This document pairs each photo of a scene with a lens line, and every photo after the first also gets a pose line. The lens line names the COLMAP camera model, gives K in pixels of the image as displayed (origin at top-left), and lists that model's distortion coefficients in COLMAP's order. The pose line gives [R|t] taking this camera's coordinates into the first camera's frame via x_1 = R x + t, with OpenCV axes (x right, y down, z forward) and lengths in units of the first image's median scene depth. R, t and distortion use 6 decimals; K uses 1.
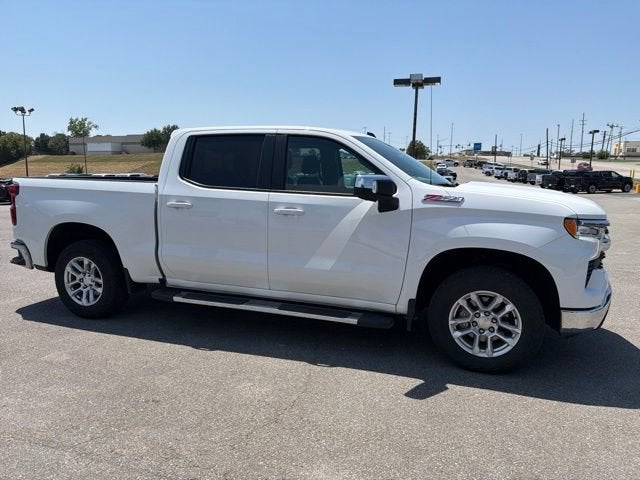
lens RADIAL K [[454.3, 0, 323.3], [0, 454.3, 234.9], [0, 0, 1]] dist [0.042161, -0.052605]
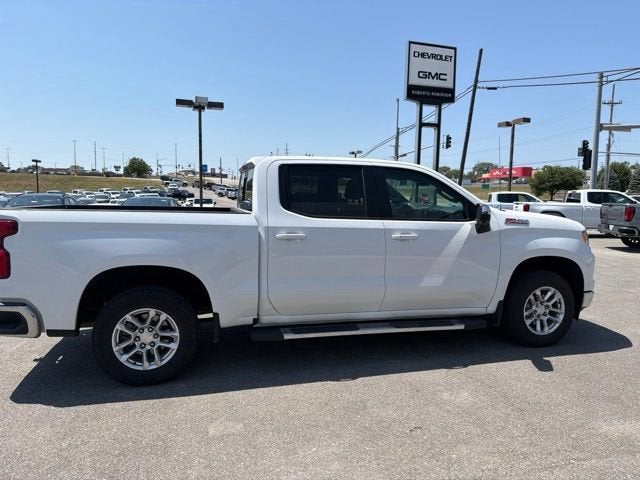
lens RADIAL K [[454.3, 0, 322.8], [0, 454.3, 237.7], [0, 0, 1]] dist [0.042161, -0.052605]
pose [[0.823472, -0.052163, 0.564954, -0.764797], [0.073257, 0.997205, -0.014706, -0.042596], [-0.562607, 0.053497, 0.824992, 0.175282]]
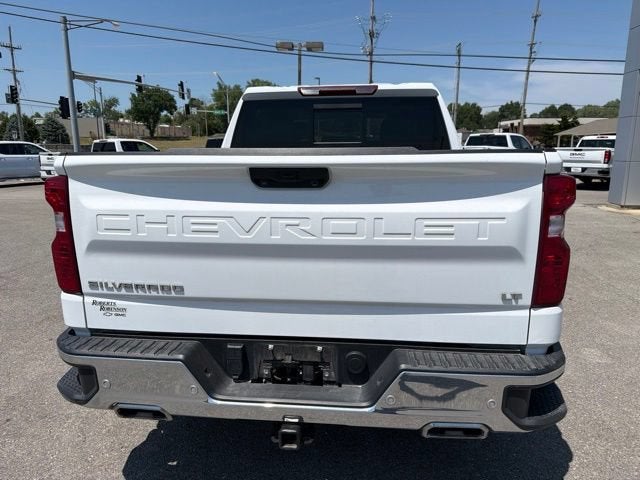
lens RADIAL K [[454.3, 0, 323.5], [0, 454.3, 243.6], [0, 0, 1]] dist [0.042161, -0.052605]
pose [[-0.225400, -0.203863, 0.952699, -1.081674], [0.134578, 0.961974, 0.237687, -0.183703], [-0.964927, 0.181787, -0.189393, 1.403627]]
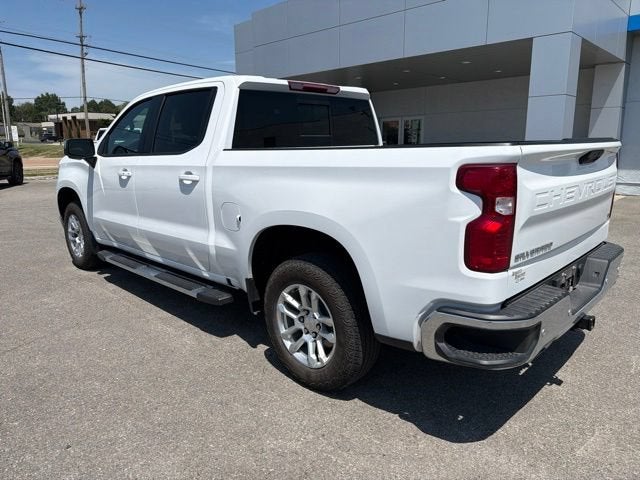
lens RADIAL K [[454.3, 0, 316.6], [0, 454.3, 243.7], [0, 0, 1]] dist [0.042161, -0.052605]
pose [[-0.904507, -0.092496, 0.416307, -0.672216], [0.060407, 0.938564, 0.339778, -0.262895], [-0.422159, 0.332480, -0.843350, 1.996512]]
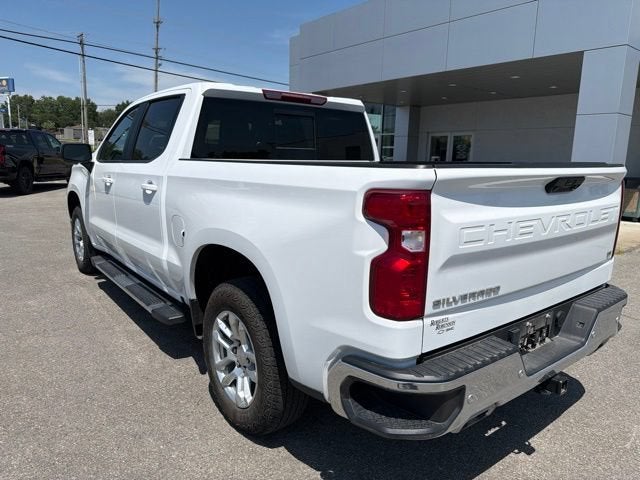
lens RADIAL K [[454.3, 0, 322.7], [0, 454.3, 241.3], [0, 0, 1]] dist [0.042161, -0.052605]
pose [[-0.844623, -0.129634, 0.519429, -0.773322], [0.041436, 0.951500, 0.304844, -0.249054], [-0.533755, 0.279002, -0.798288, 1.864038]]
